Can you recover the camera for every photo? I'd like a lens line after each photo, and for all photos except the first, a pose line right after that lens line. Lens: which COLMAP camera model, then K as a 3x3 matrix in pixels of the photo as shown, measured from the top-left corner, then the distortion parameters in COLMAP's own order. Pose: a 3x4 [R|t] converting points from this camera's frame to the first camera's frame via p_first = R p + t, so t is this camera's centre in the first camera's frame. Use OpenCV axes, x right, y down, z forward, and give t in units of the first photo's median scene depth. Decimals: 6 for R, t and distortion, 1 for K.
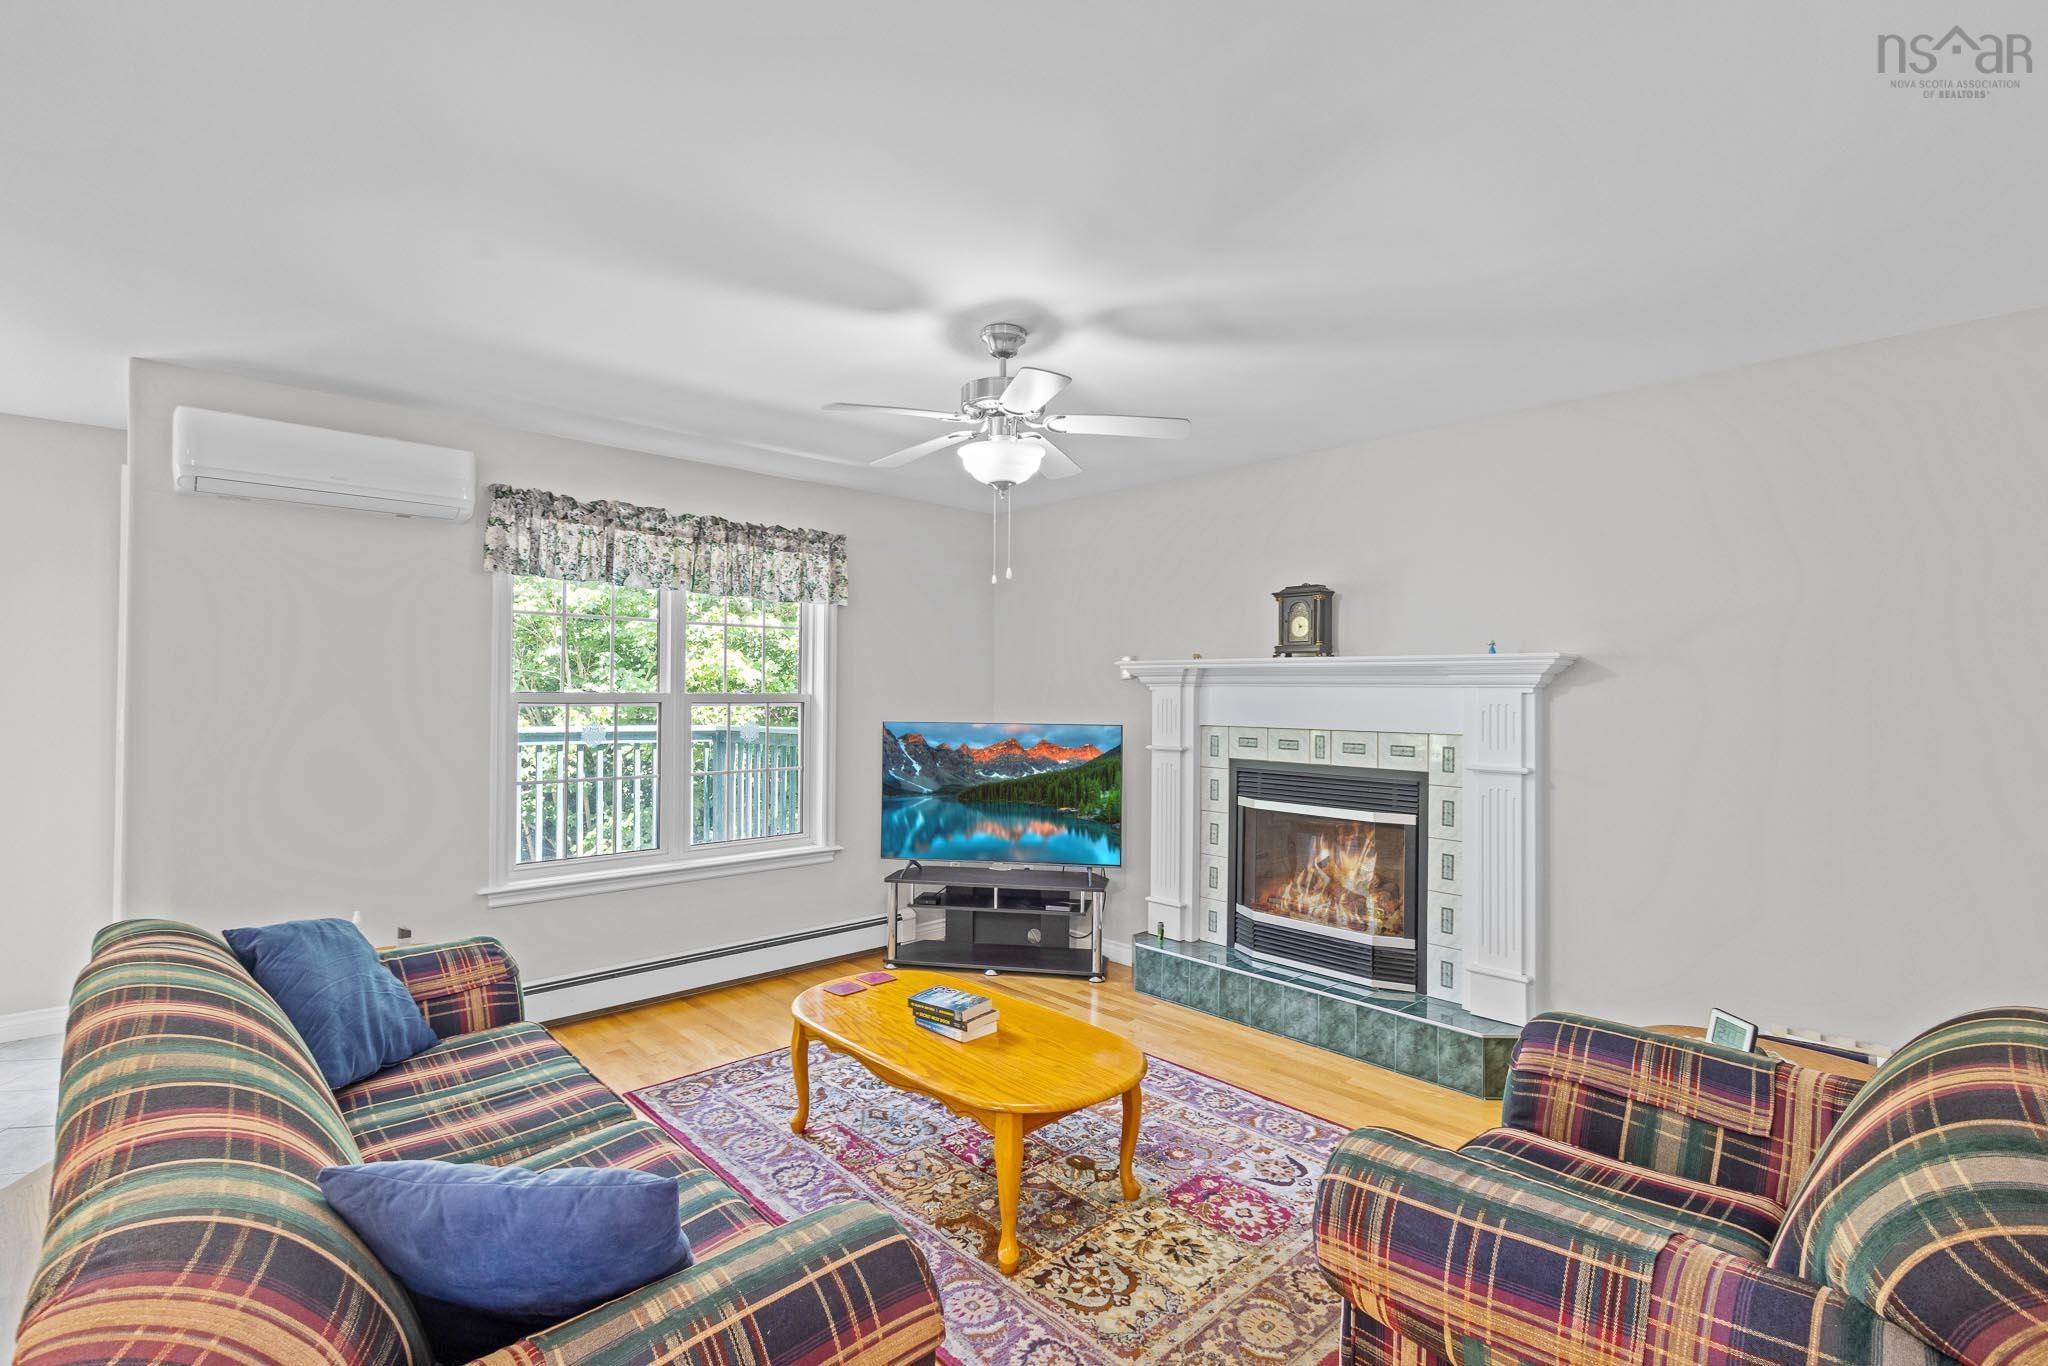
lens RADIAL K [[939.5, 0, 1022.8], [0, 939.5, 680.8], [0, 0, 1]] dist [0.003214, -0.000207]
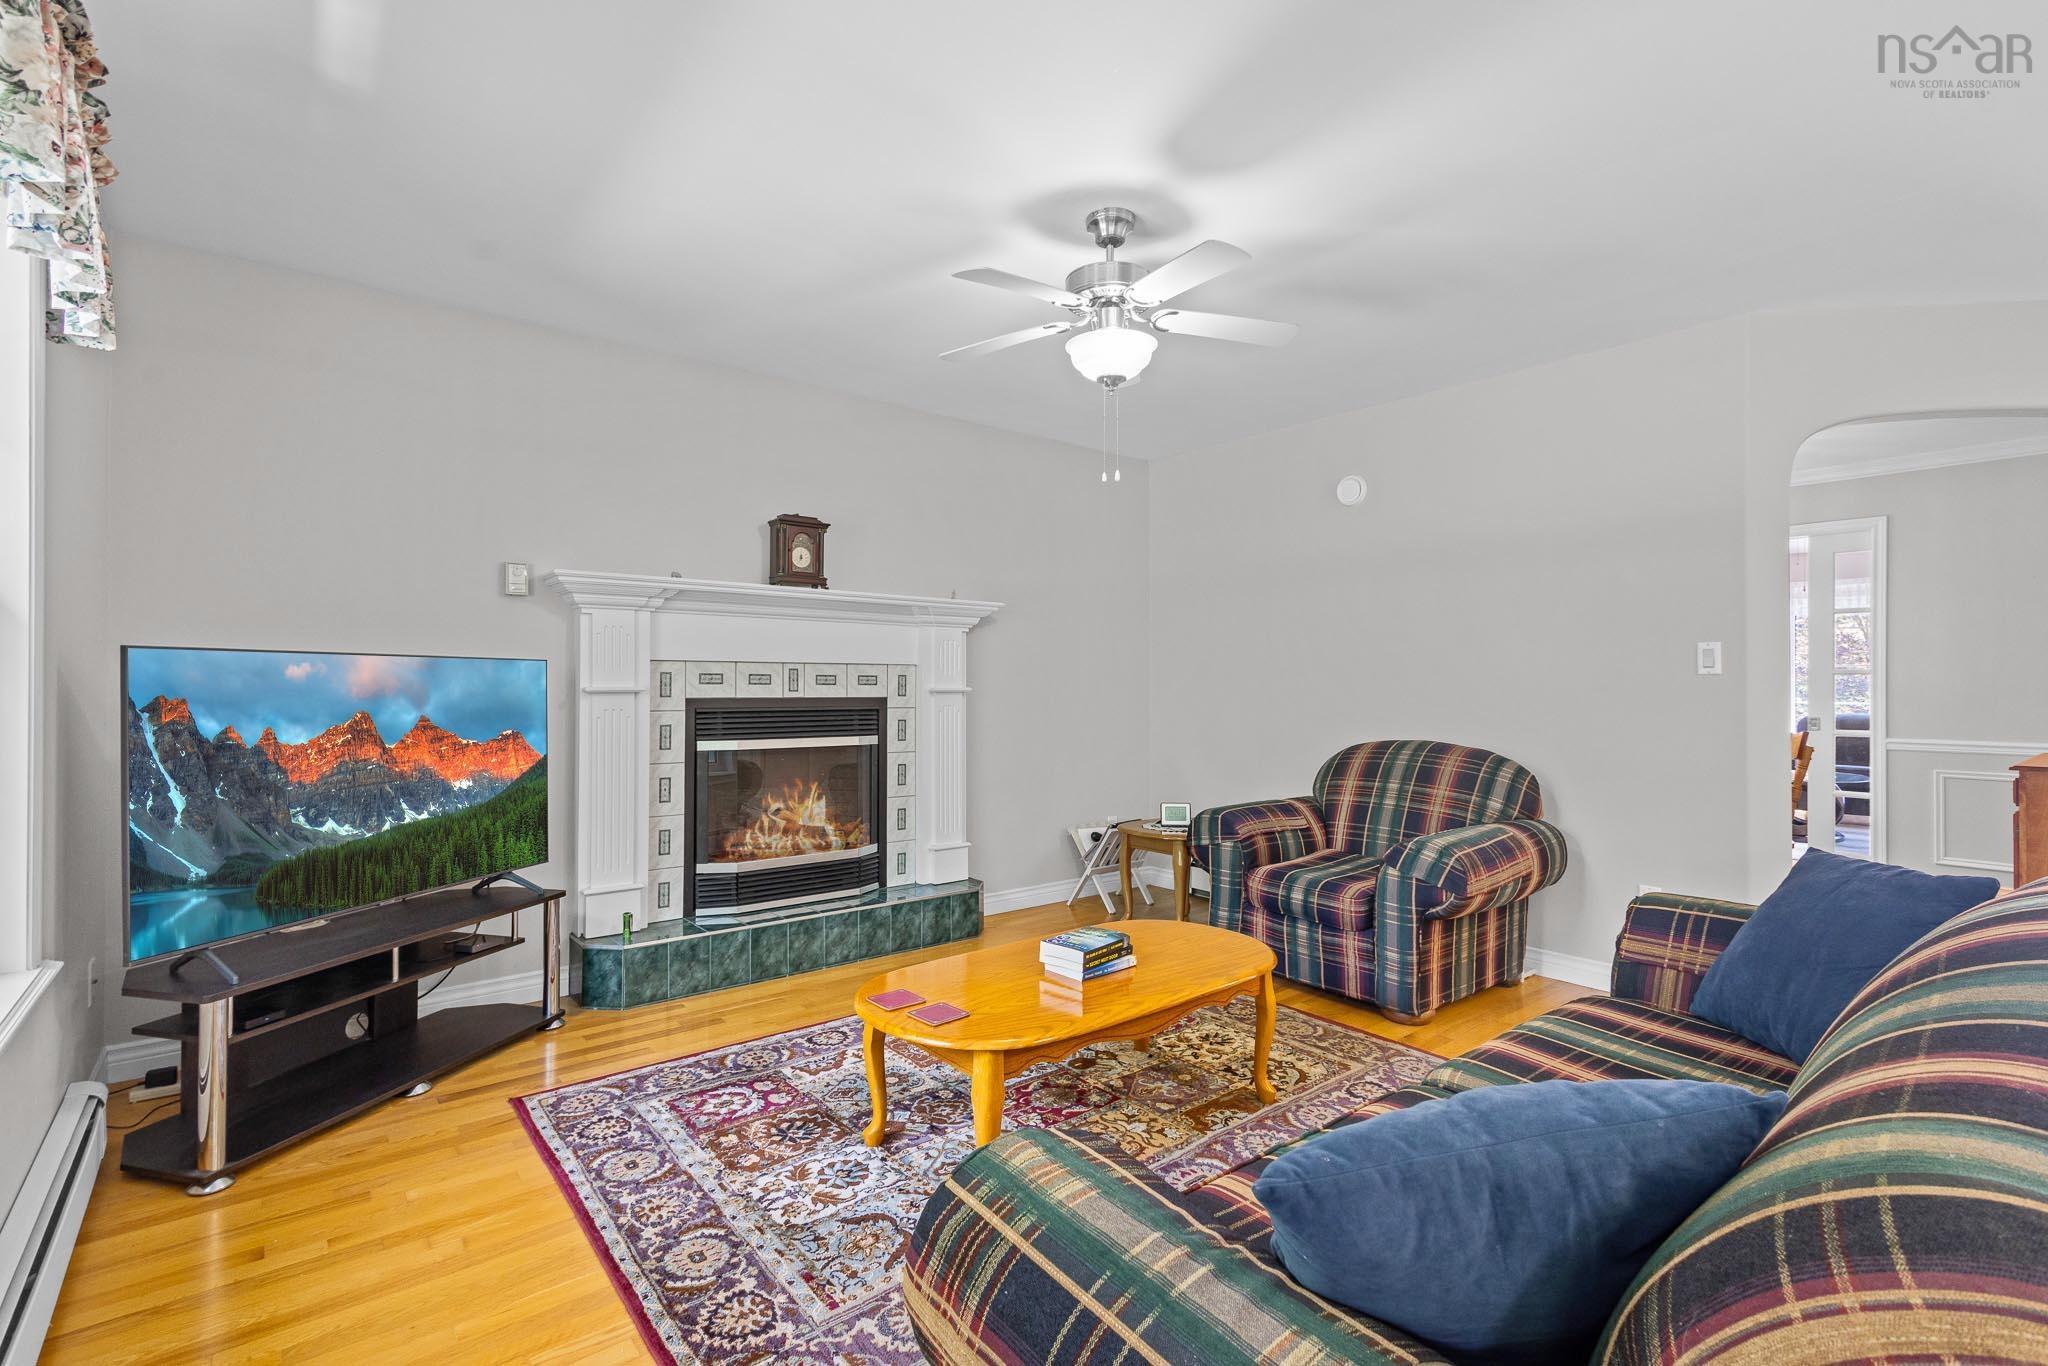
lens RADIAL K [[939.5, 0, 1021.8], [0, 939.5, 683.6], [0, 0, 1]] dist [0.003214, -0.000207]
pose [[0.070904, -0.006620, 0.997461, -0.678715], [-0.016274, 0.999837, 0.007793, 0.064116], [-0.997350, -0.016786, 0.070785, 0.704366]]
